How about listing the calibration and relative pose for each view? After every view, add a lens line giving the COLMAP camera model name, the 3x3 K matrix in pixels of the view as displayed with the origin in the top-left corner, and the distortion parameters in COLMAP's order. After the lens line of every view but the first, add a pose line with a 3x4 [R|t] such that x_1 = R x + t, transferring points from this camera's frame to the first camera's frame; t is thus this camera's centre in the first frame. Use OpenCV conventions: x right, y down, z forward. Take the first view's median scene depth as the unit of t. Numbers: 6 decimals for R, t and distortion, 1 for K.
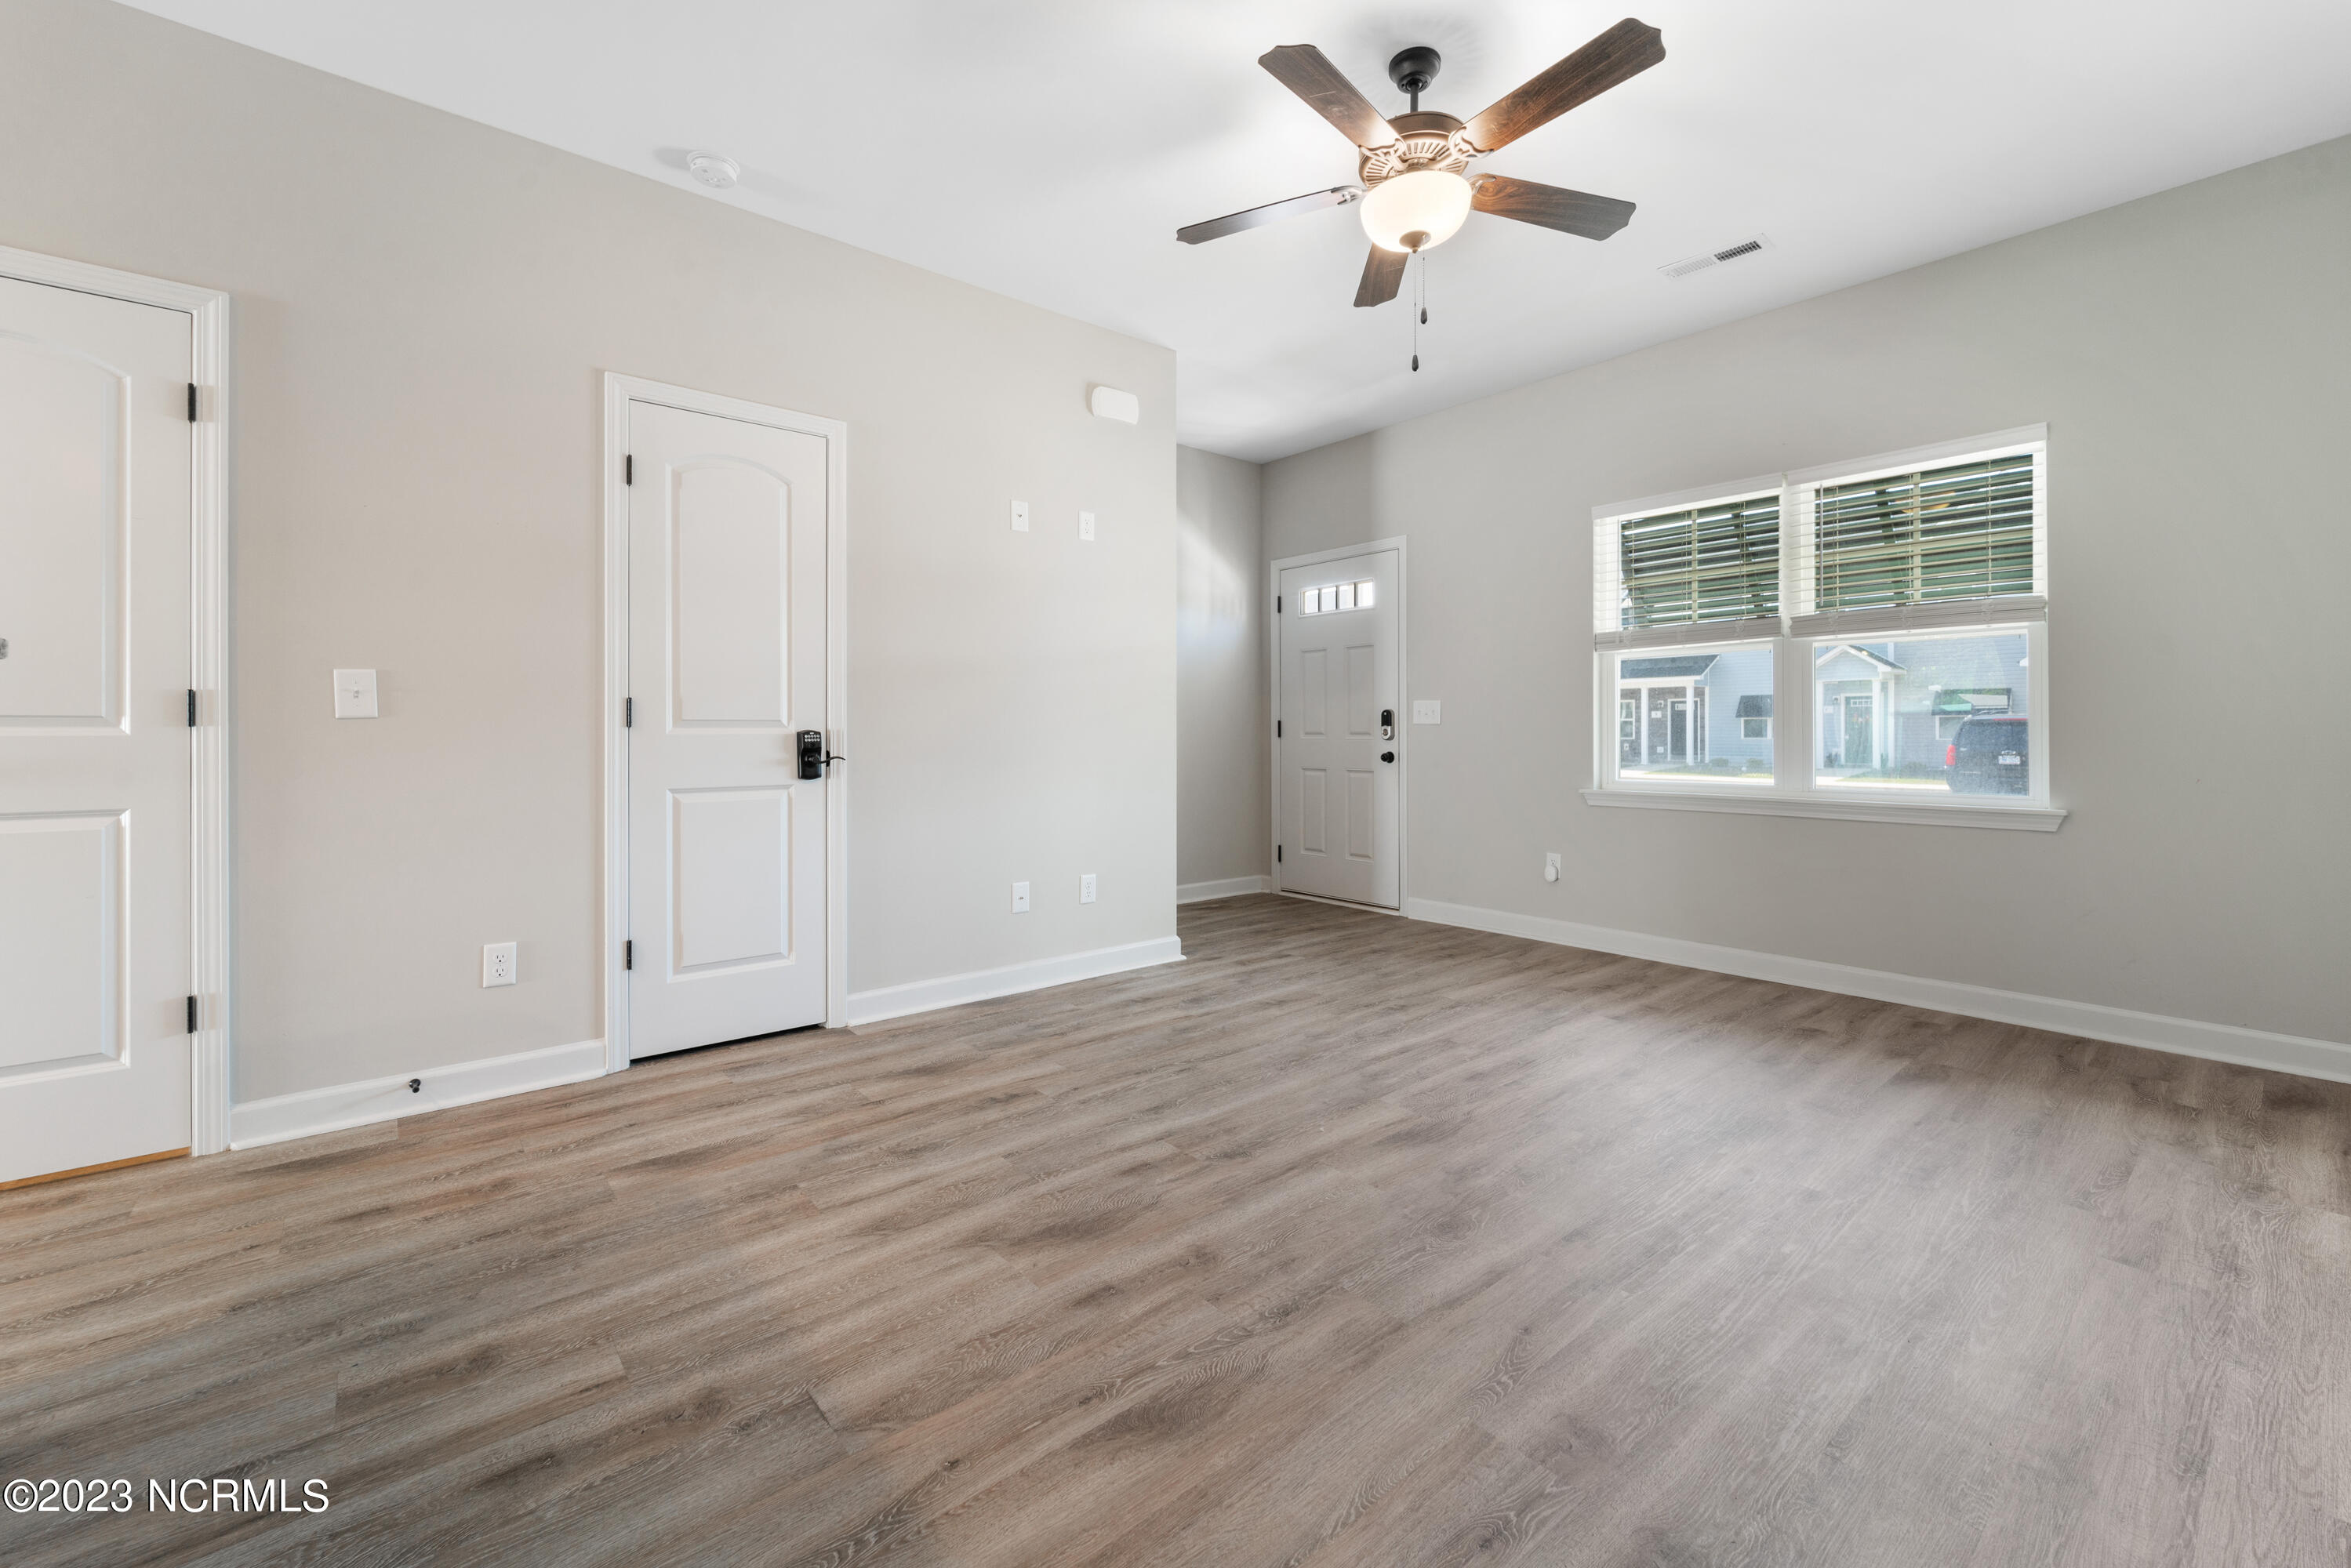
lens RADIAL K [[957.9, 0, 1175.8], [0, 957.9, 764.4], [0, 0, 1]] dist [-0.001892, -0.000501]
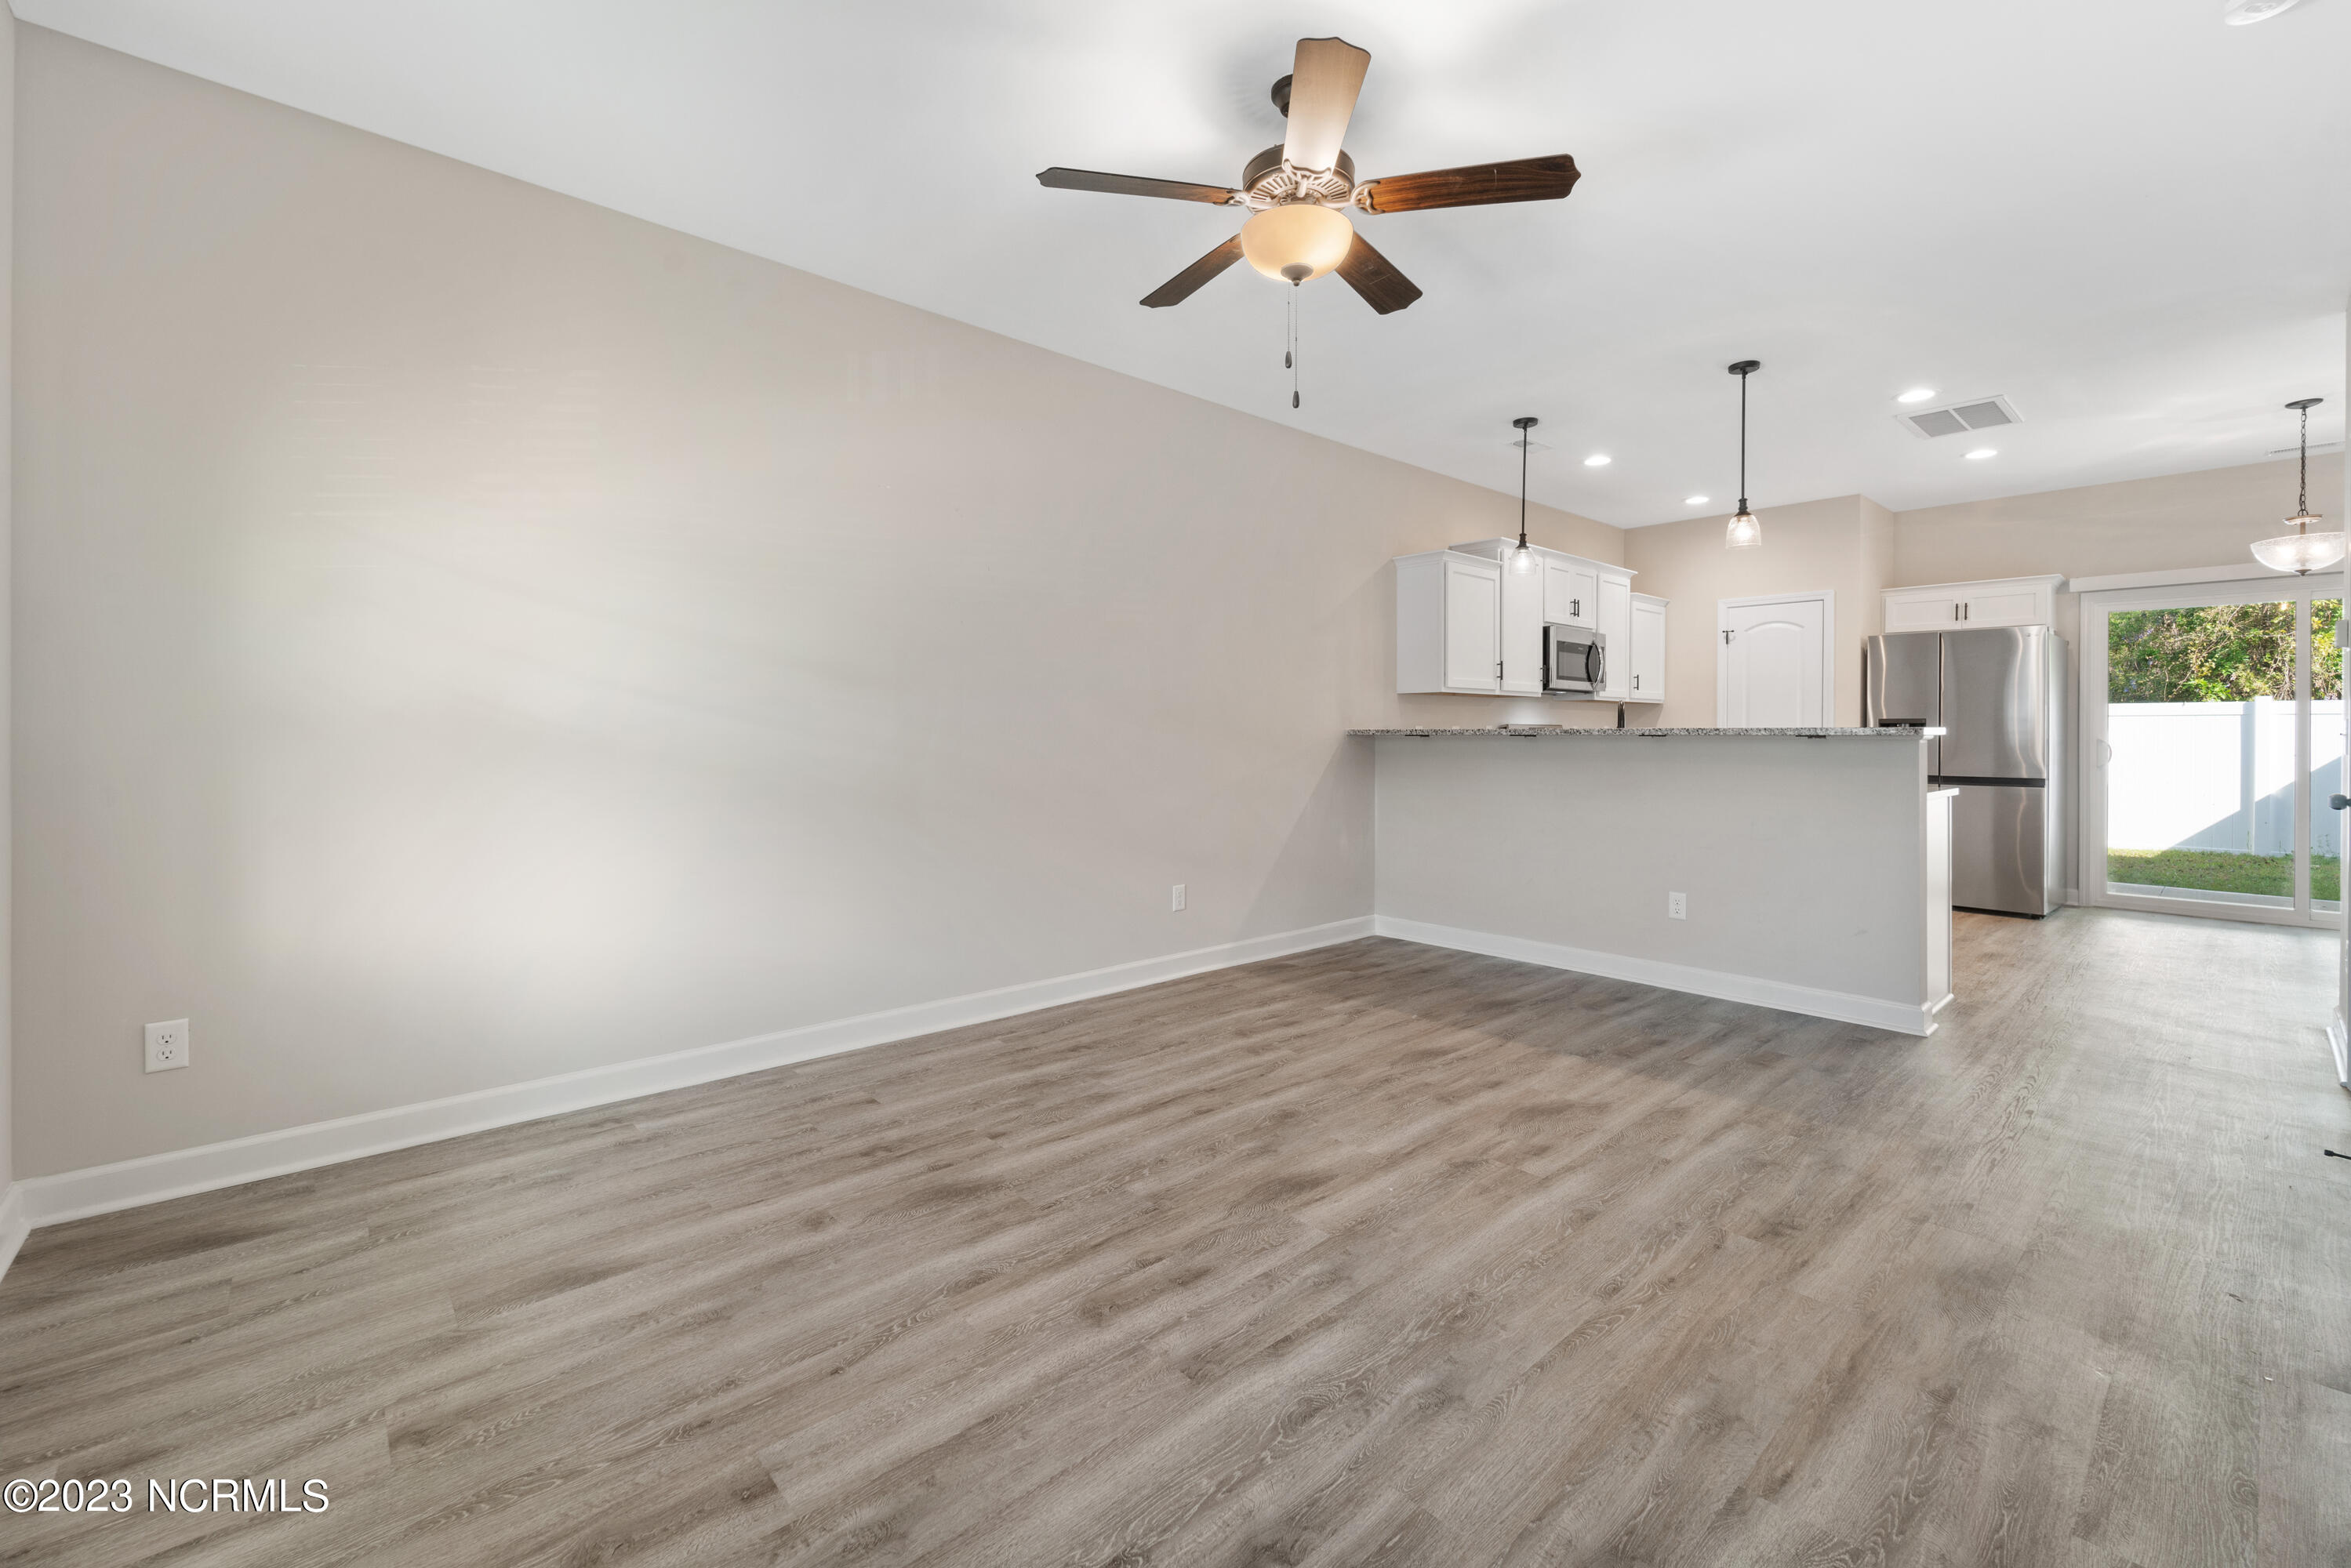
lens RADIAL K [[993.4, 0, 1178.0], [0, 993.4, 722.1], [0, 0, 1]] dist [-0.001506, -0.000318]
pose [[-0.999361, 0.000325, -0.035734, 0.433206], [-0.000632, 0.999642, 0.026765, -0.128716], [0.035729, 0.026771, -0.999003, 2.131515]]
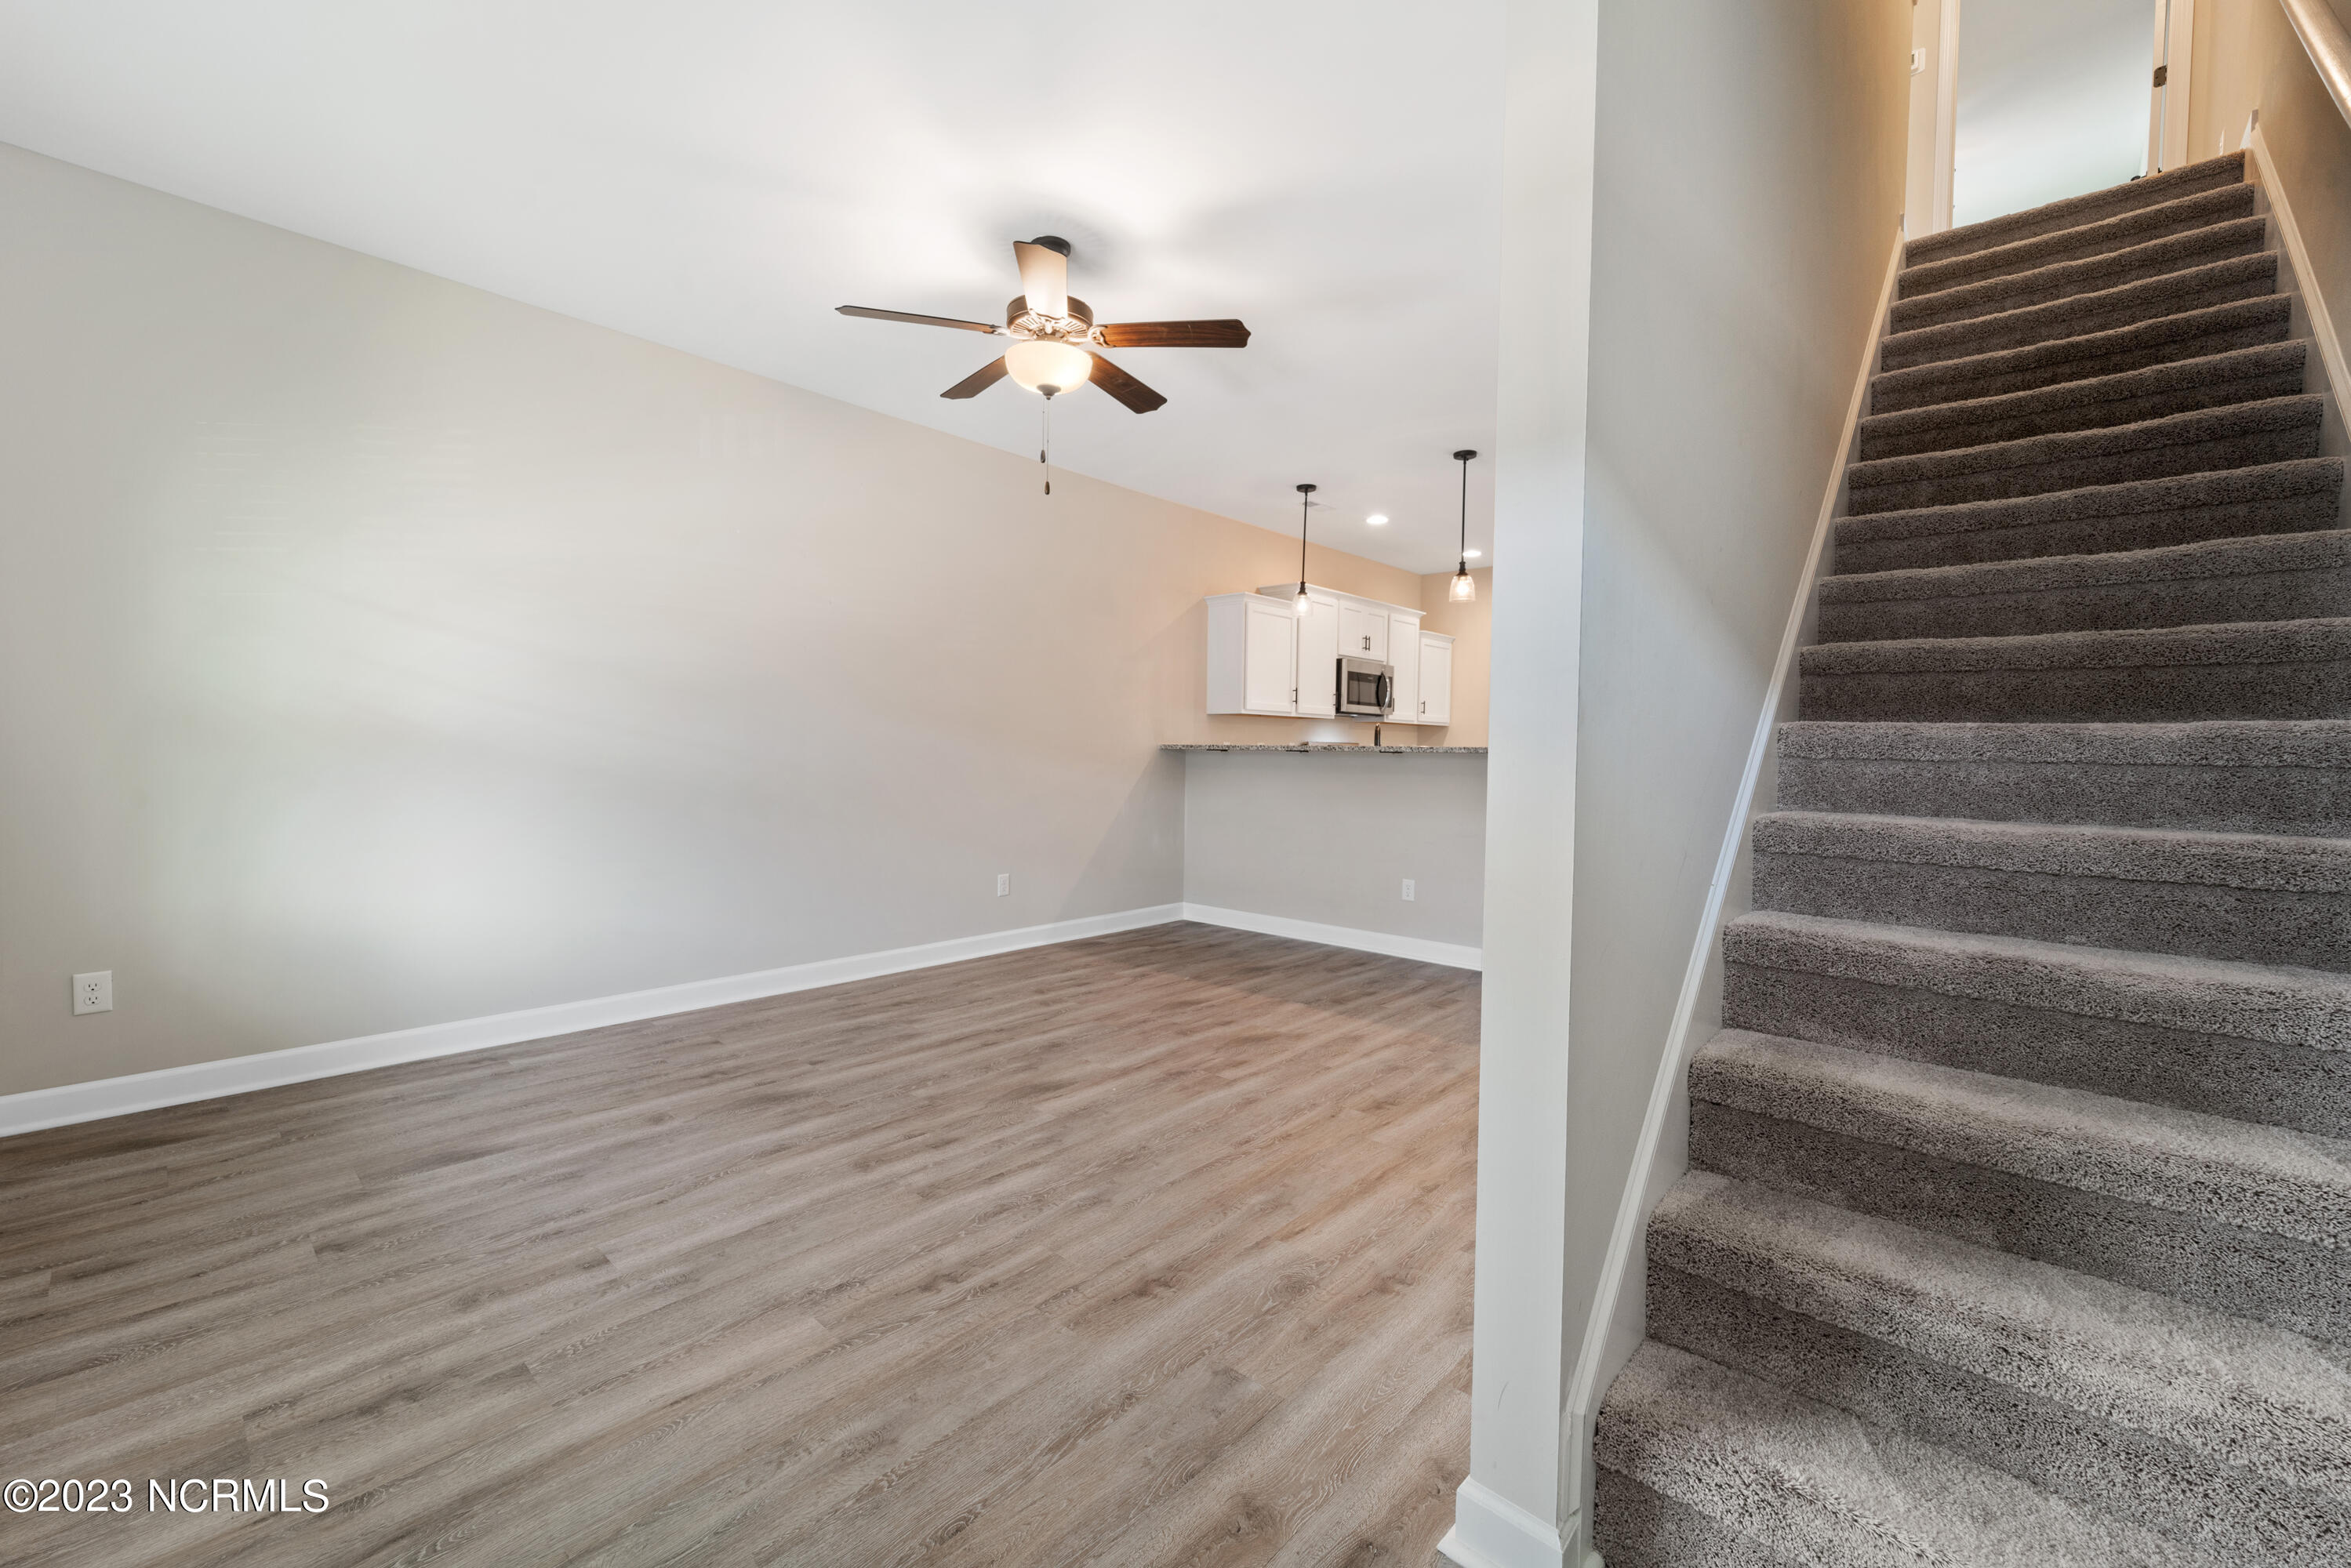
lens RADIAL K [[957.9, 0, 1175.8], [0, 957.9, 764.4], [0, 0, 1]] dist [-0.001892, -0.000501]
pose [[-0.990301, -0.009844, -0.138589, 0.271493], [-0.017526, 0.998370, 0.054316, -0.137622], [0.137828, 0.056218, -0.988859, 2.430524]]
